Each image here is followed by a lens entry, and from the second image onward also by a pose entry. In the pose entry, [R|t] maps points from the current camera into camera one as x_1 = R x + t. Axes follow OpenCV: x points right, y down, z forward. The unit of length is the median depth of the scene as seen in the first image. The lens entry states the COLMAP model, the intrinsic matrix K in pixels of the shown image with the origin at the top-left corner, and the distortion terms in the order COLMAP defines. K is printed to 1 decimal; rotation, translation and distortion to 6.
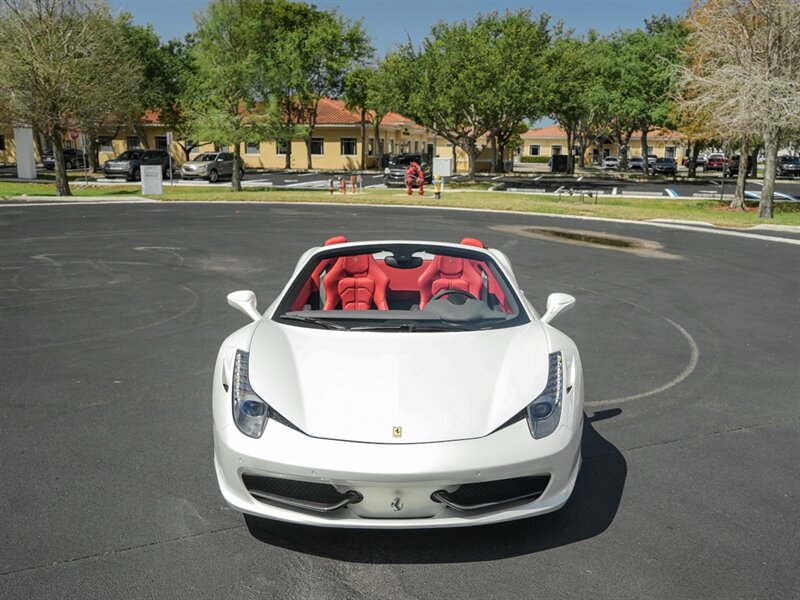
lens RADIAL K [[747.6, 0, 427.4], [0, 747.6, 307.1], [0, 0, 1]] dist [-0.005411, 0.000000]
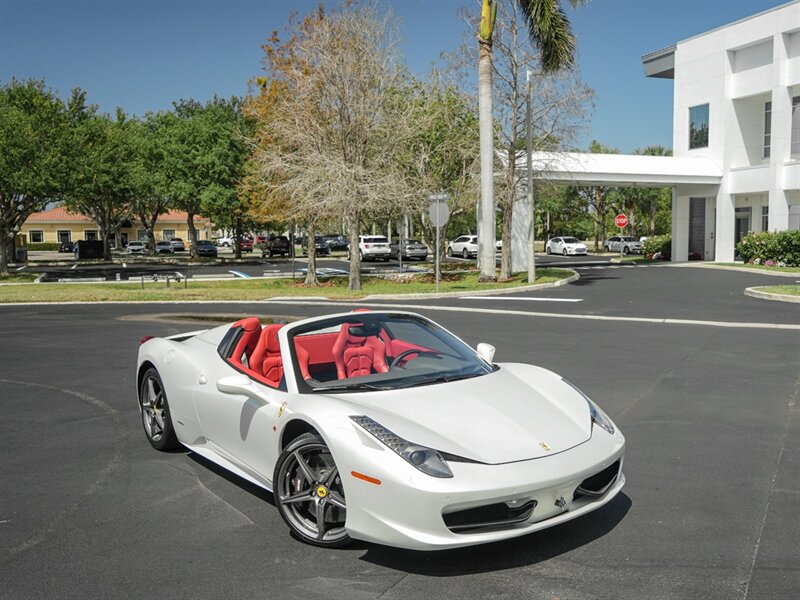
lens RADIAL K [[777.0, 0, 462.2], [0, 777.0, 312.4], [0, 0, 1]] dist [0.003688, 0.000000]
pose [[0.786032, -0.082347, 0.612676, -0.088307], [0.146389, 0.987694, -0.055057, -0.000538], [-0.600603, 0.132966, 0.788414, 0.002888]]
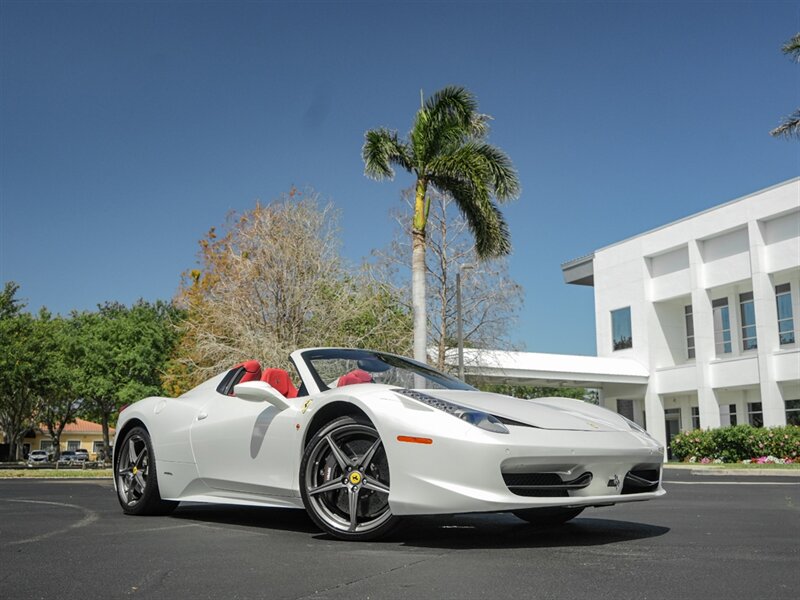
lens RADIAL K [[798.4, 0, 396.6], [0, 798.4, 323.5], [0, 0, 1]] dist [0.001910, 0.000000]
pose [[0.768813, 0.092180, 0.632795, -0.105393], [0.143342, 0.939533, -0.311017, 0.034802], [-0.623201, 0.329820, 0.709112, 0.022687]]
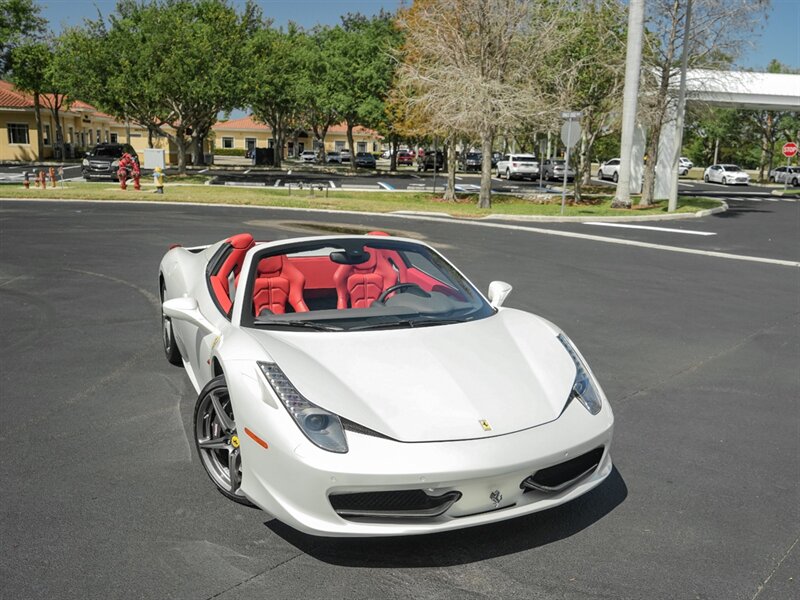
lens RADIAL K [[747.6, 0, 434.1], [0, 747.6, 318.9], [0, 0, 1]] dist [-0.005411, 0.000000]
pose [[0.914071, -0.073226, 0.398888, -0.046235], [0.063826, 0.997282, 0.036816, -0.001560], [-0.400500, -0.008193, 0.916260, 0.011679]]
